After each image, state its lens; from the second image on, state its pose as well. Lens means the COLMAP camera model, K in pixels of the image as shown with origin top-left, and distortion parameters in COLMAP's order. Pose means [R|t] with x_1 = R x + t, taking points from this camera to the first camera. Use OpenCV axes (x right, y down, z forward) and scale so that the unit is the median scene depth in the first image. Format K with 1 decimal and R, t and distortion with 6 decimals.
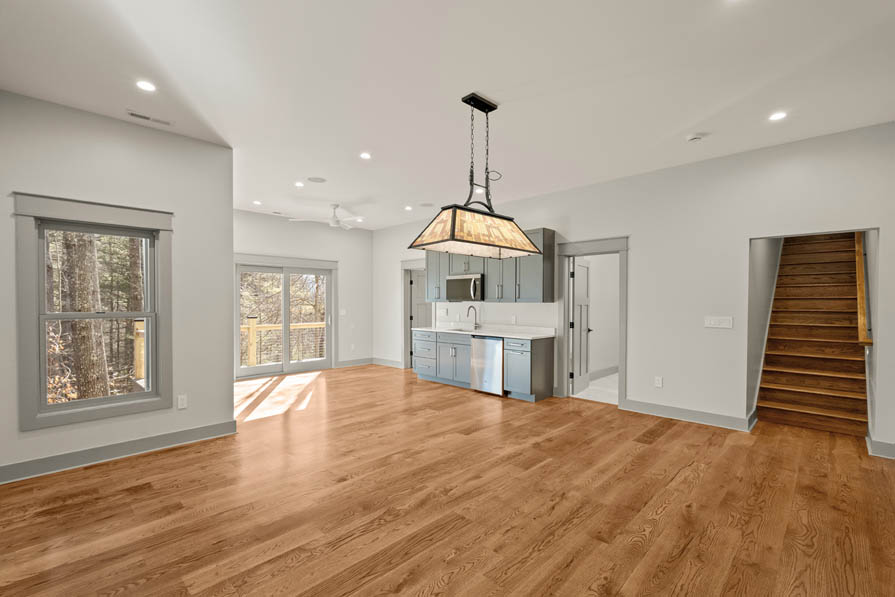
lens RADIAL K [[404.3, 0, 446.5], [0, 404.3, 301.2], [0, 0, 1]] dist [0.000116, -0.000809]
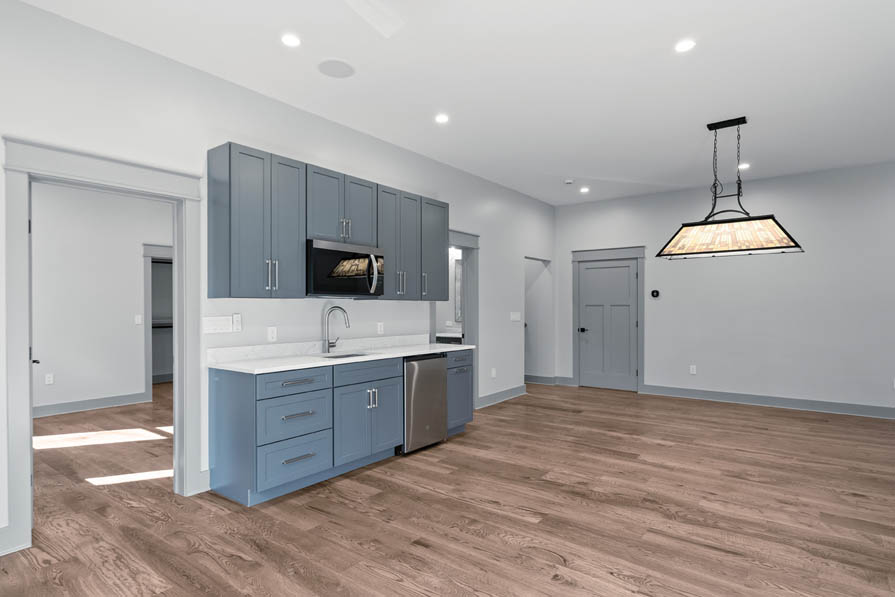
lens RADIAL K [[488.4, 0, 446.7], [0, 488.4, 303.8], [0, 0, 1]] dist [-0.005176, -0.001933]
pose [[-0.125547, 0.006803, 0.992064, -0.939023], [0.002331, 0.999976, -0.006562, 0.027516], [-0.992085, 0.001489, -0.125560, 1.588441]]
